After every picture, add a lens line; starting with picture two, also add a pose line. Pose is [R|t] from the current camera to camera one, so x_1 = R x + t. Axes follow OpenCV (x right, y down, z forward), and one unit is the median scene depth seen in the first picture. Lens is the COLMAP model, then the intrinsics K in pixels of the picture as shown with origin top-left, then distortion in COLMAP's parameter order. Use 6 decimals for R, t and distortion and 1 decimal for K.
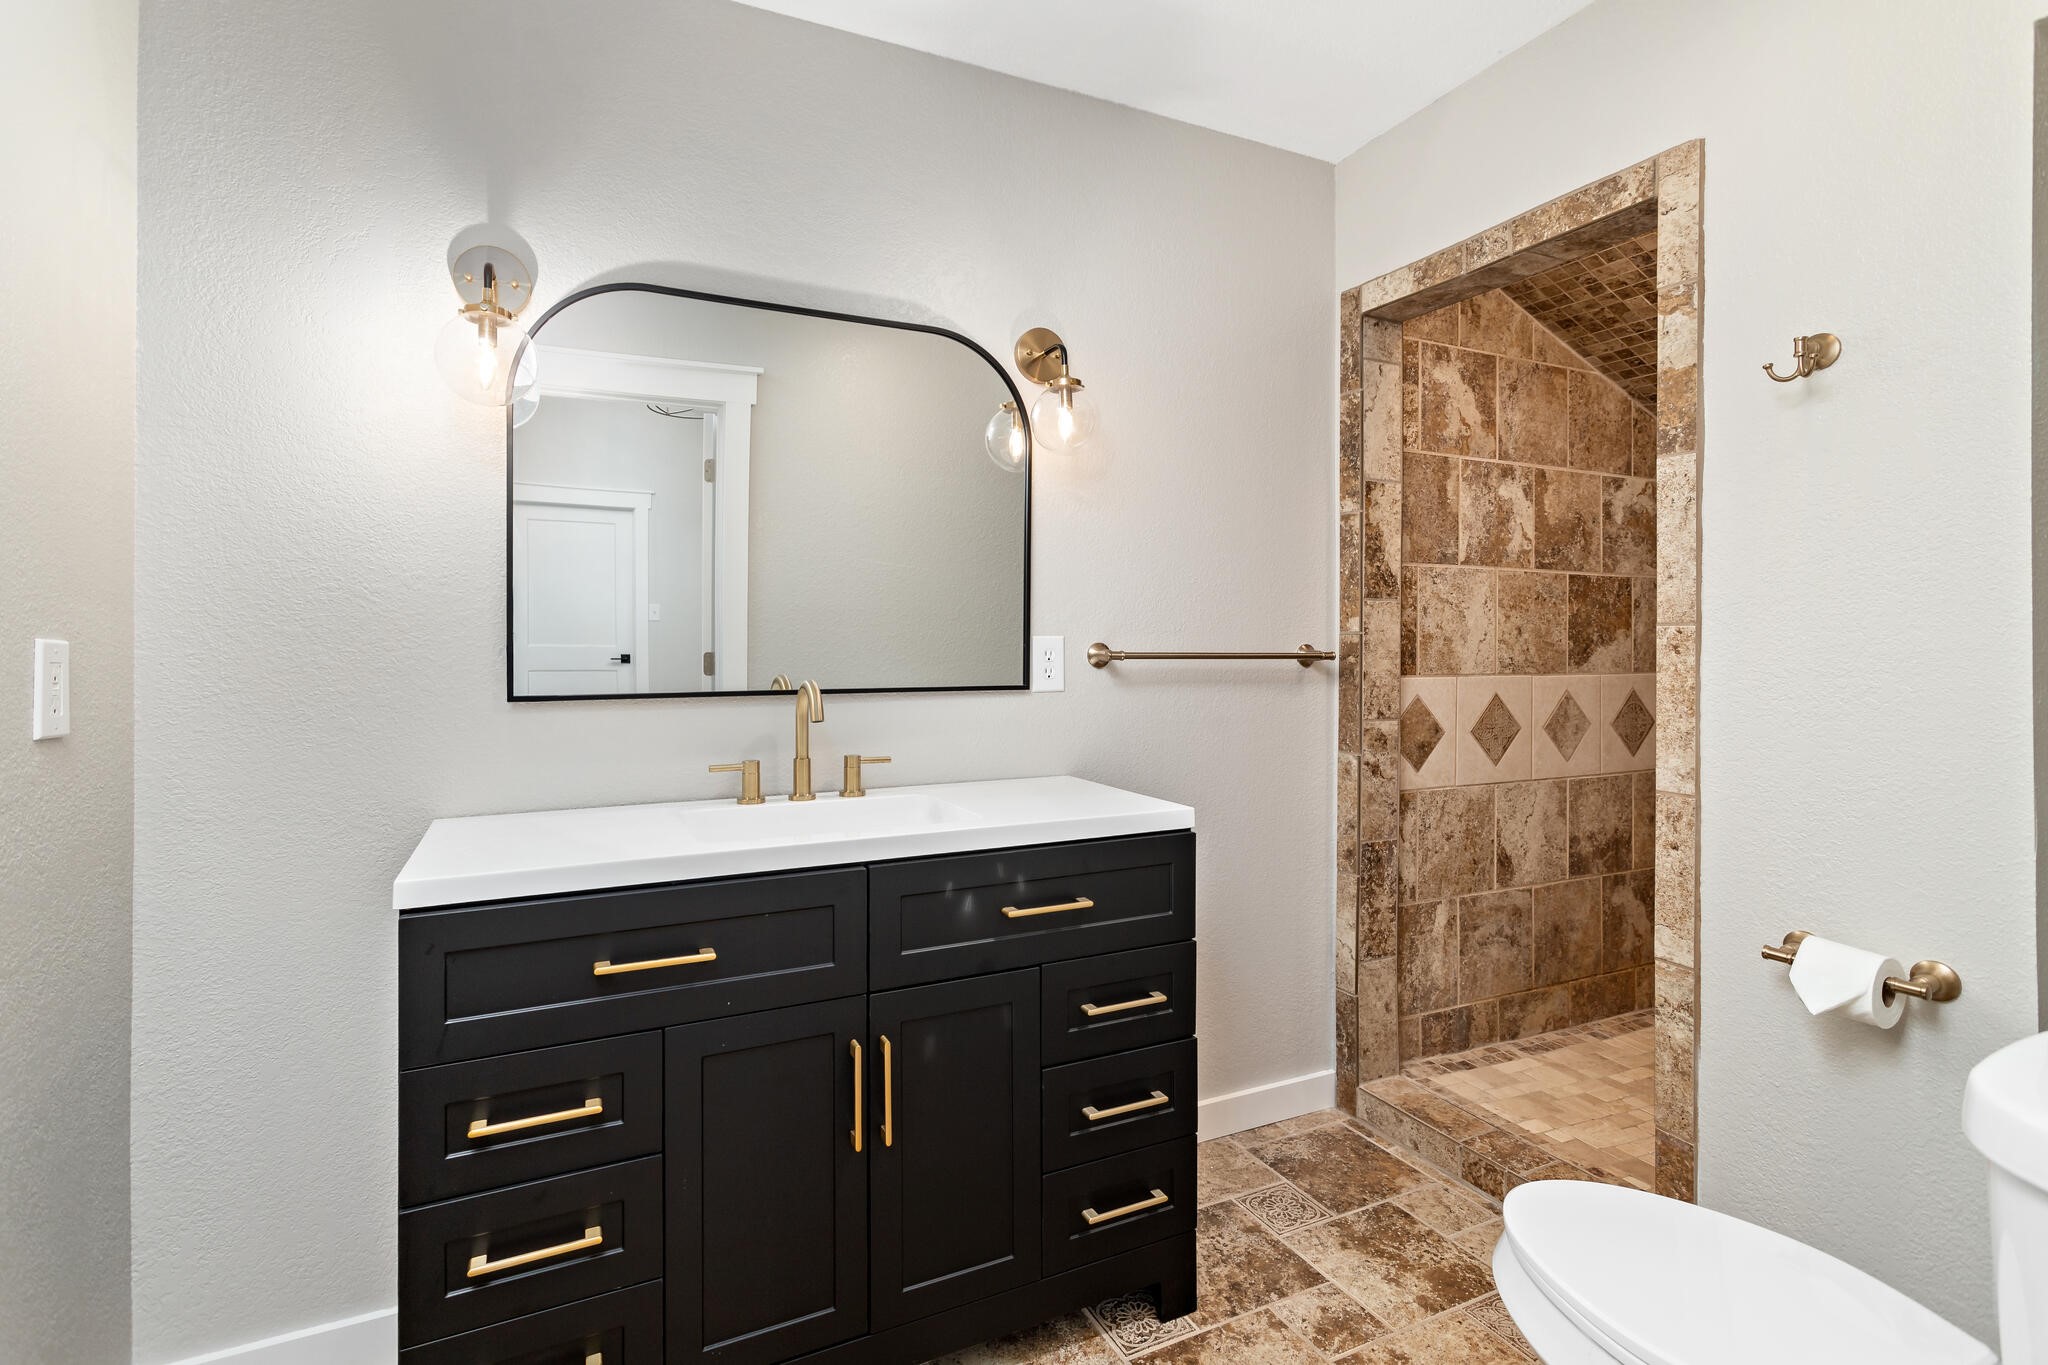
lens RADIAL K [[981.5, 0, 1023.1], [0, 981.5, 640.2], [0, 0, 1]] dist [-0.002110, 0.007798]
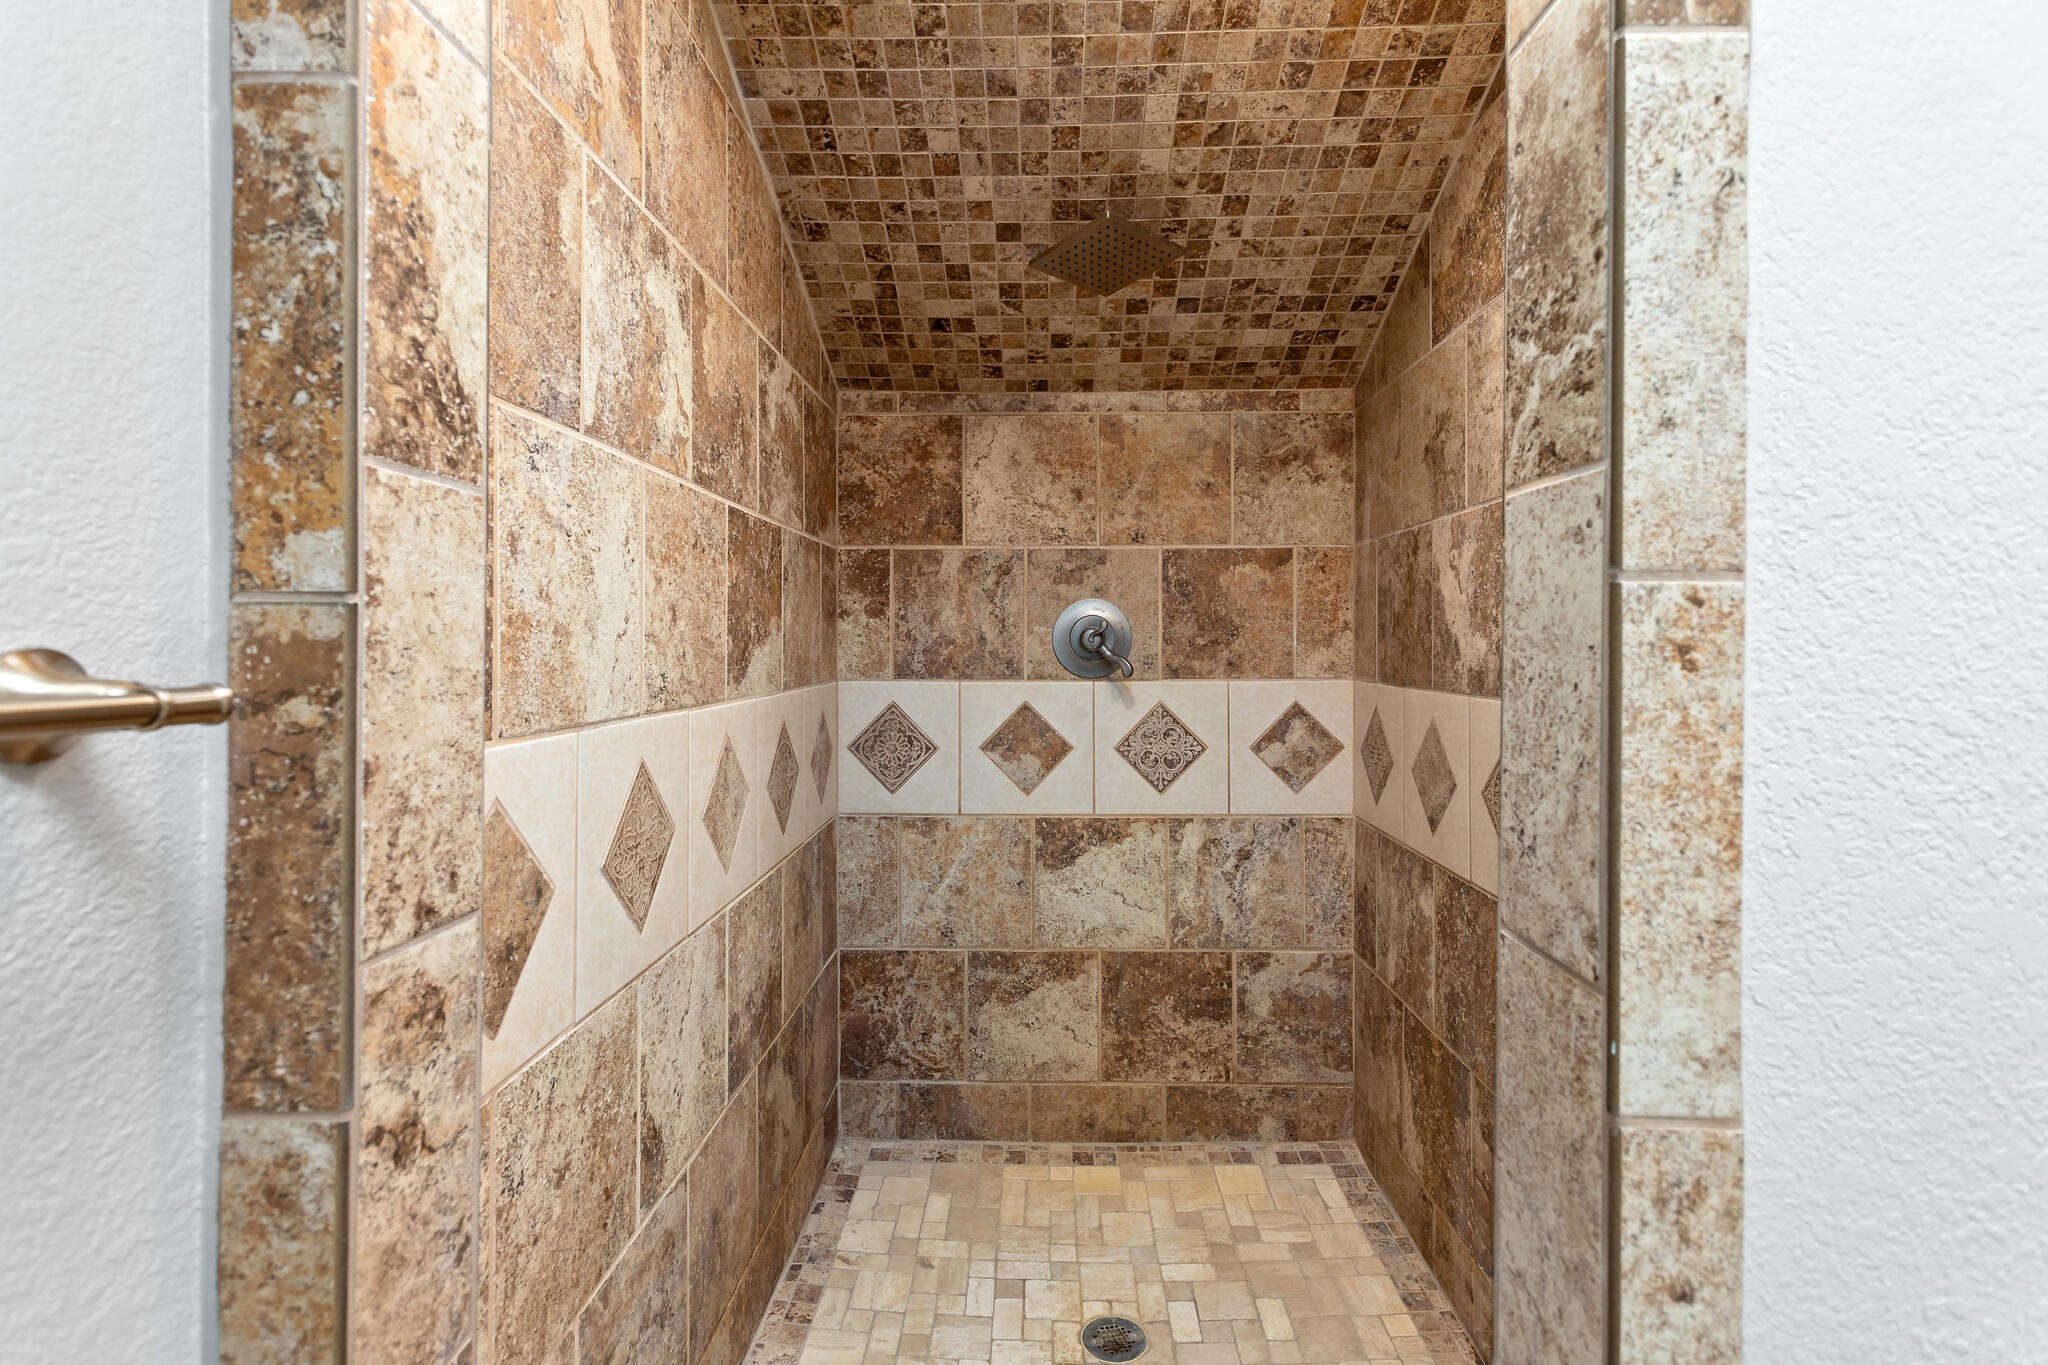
lens RADIAL K [[981.5, 0, 1023.1], [0, 981.5, 640.2], [0, 0, 1]] dist [-0.002110, 0.007798]
pose [[0.463015, -0.001609, 0.886349, 0.192649], [0.001033, 0.999999, 0.001276, 0.002300], [-0.886350, 0.000325, 0.463016, 0.687415]]
